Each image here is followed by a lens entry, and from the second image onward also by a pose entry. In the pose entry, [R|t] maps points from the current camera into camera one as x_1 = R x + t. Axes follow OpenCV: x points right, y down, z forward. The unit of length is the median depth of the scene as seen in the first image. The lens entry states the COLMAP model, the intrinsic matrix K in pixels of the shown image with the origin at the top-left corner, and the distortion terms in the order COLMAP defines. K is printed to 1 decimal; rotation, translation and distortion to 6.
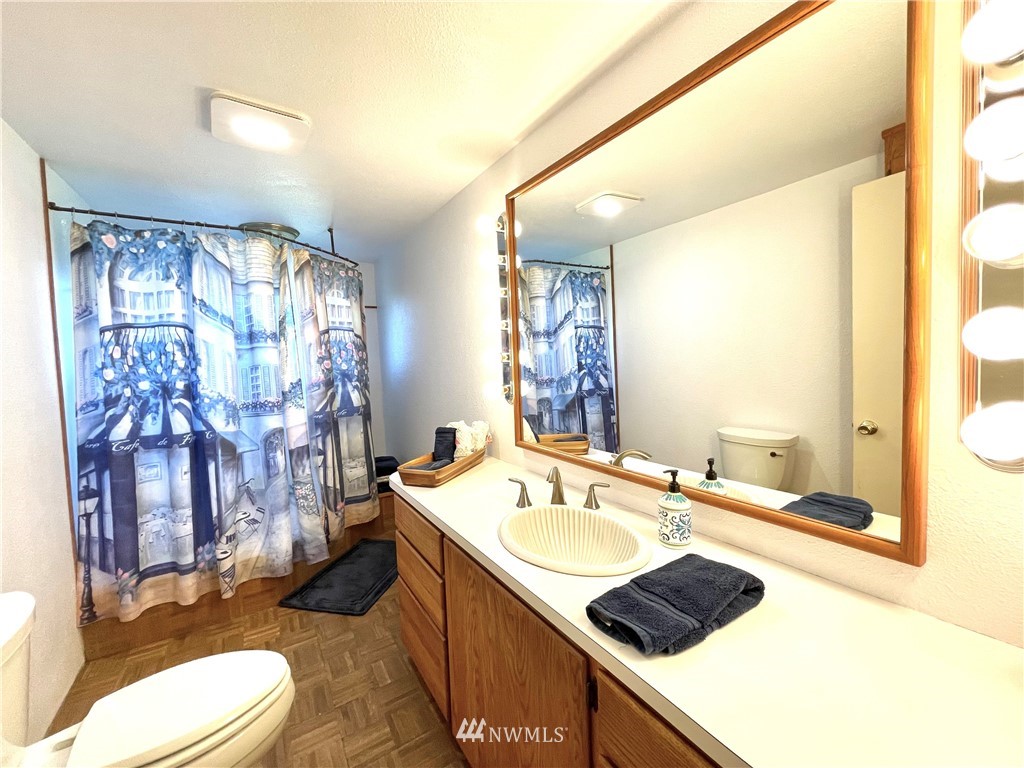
lens RADIAL K [[413.5, 0, 514.3], [0, 413.5, 381.4], [0, 0, 1]] dist [-0.000027, 0.000110]
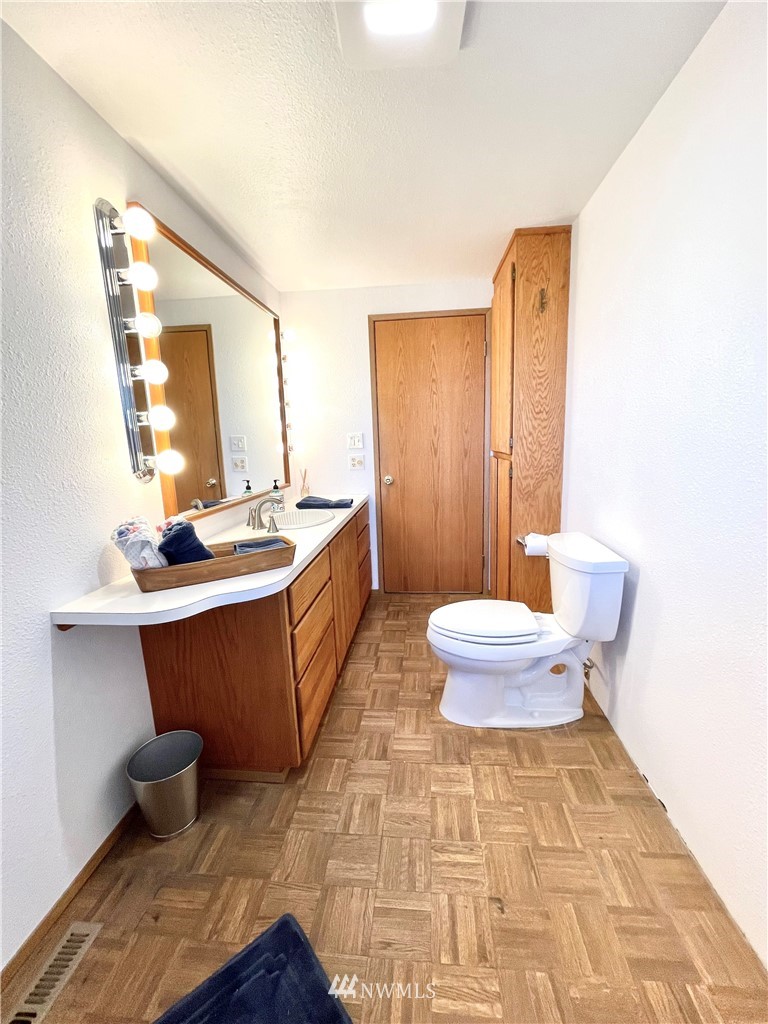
lens RADIAL K [[413.5, 0, 386.5], [0, 413.5, 511.3], [0, 0, 1]] dist [-0.000027, 0.000110]
pose [[-0.786753, -0.042396, 0.615810, -1.031942], [0.098627, 0.976188, 0.193210, 0.001786], [-0.609338, 0.212744, -0.763837, 1.664992]]
